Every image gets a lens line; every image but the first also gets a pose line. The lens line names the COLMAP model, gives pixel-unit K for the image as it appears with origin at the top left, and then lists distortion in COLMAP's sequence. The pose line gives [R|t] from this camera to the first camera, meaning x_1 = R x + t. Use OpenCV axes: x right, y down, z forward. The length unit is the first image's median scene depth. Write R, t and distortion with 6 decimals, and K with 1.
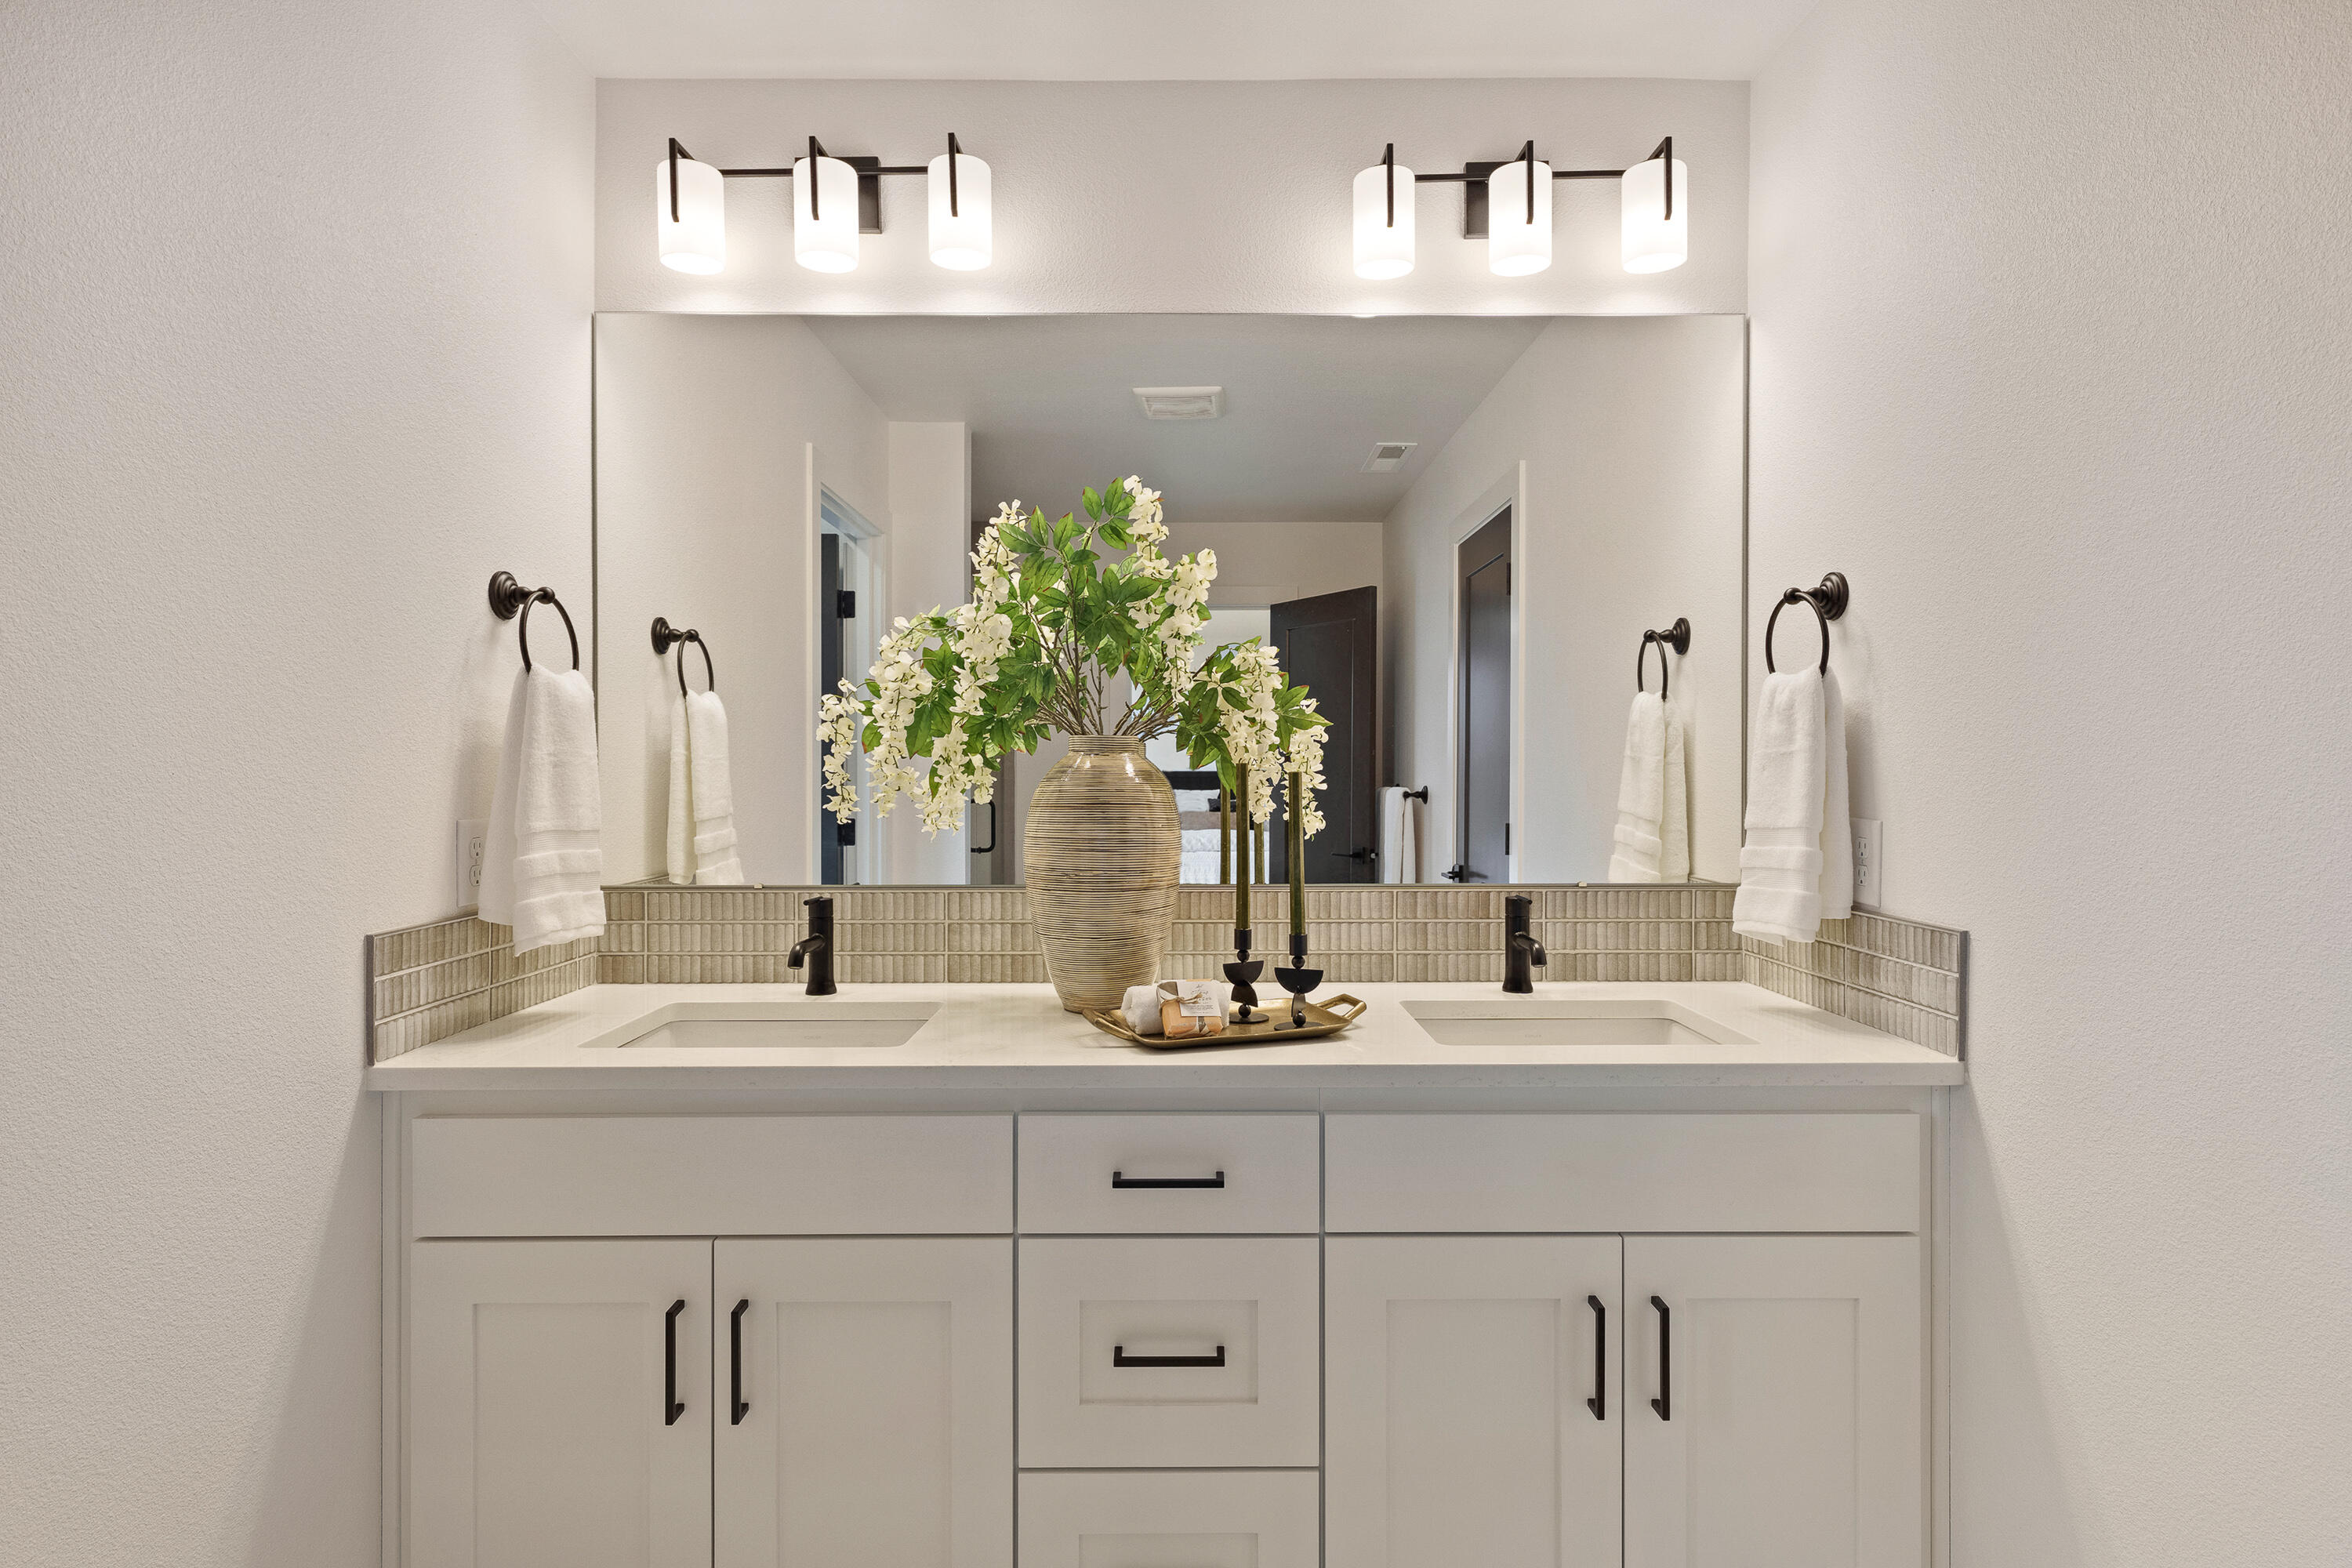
lens RADIAL K [[1276.6, 0, 1169.3], [0, 1276.6, 786.0], [0, 0, 1]] dist [0.020198, 0.001289]
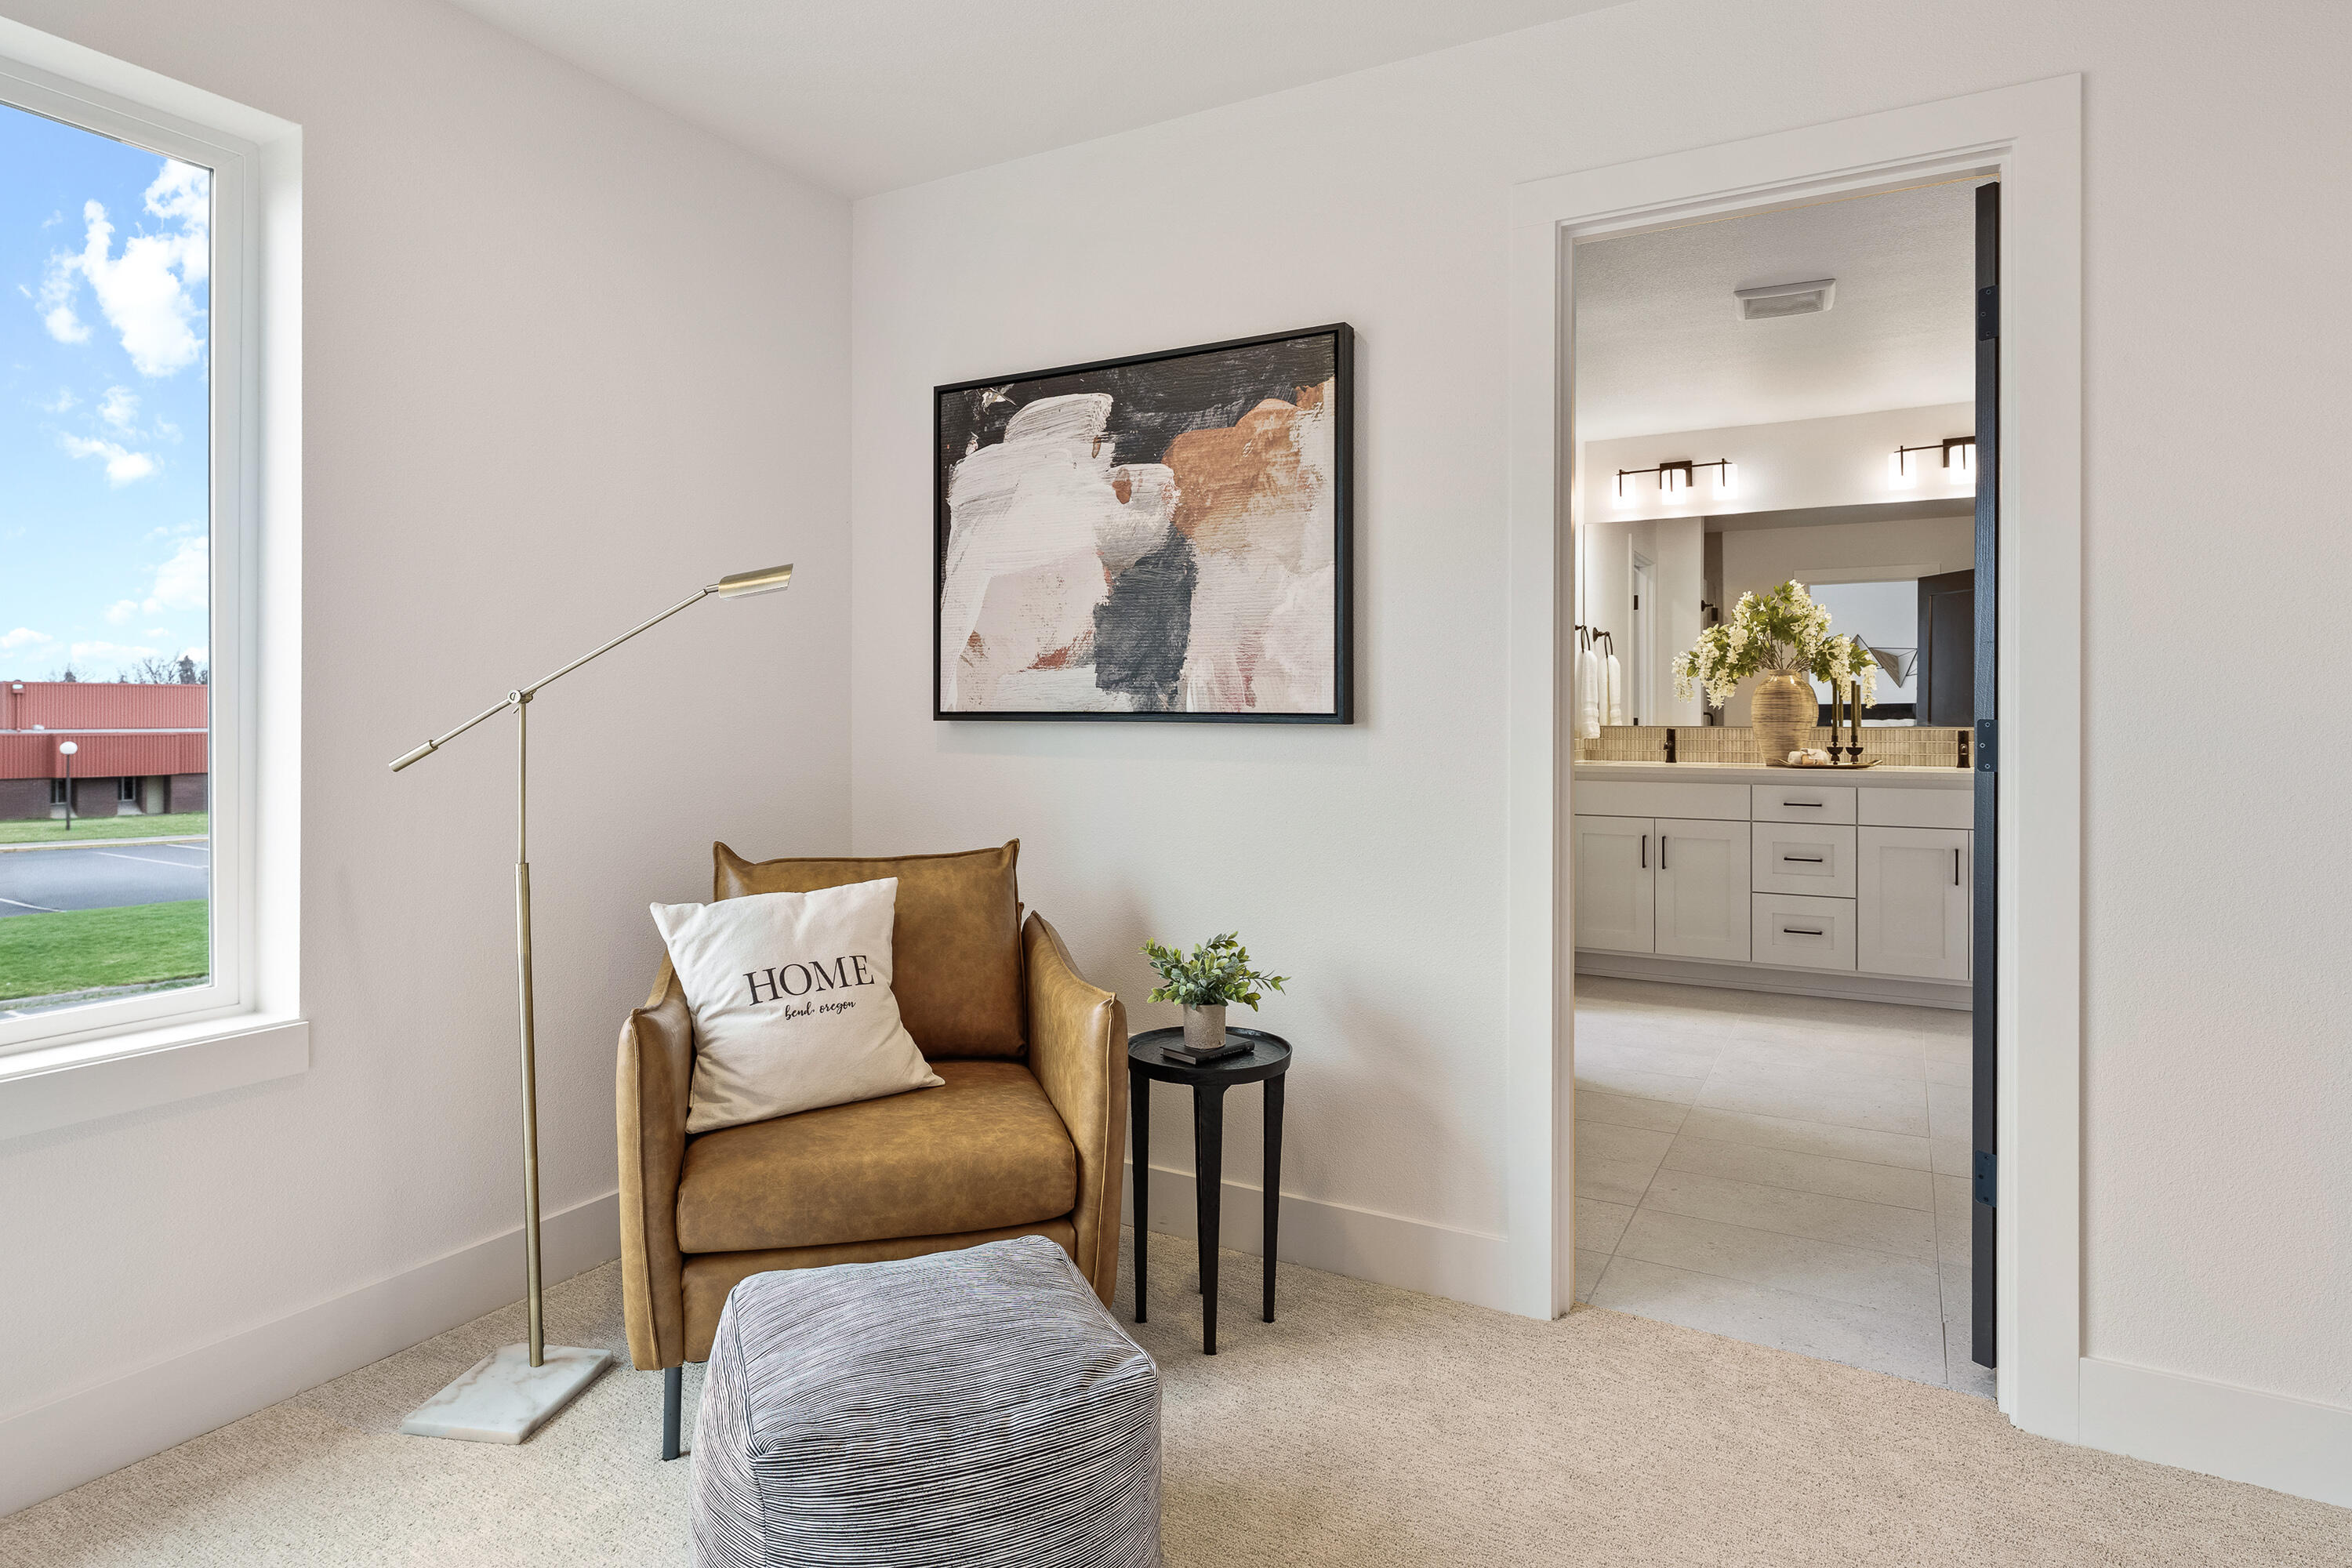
lens RADIAL K [[1276.6, 0, 1200.8], [0, 1276.6, 721.2], [0, 0, 1]] dist [0.020198, 0.001289]
pose [[0.884519, 0.001660, -0.466502, 0.141974], [-0.005062, 0.999969, -0.006040, 0.103762], [0.466477, 0.007704, 0.884500, -2.217937]]
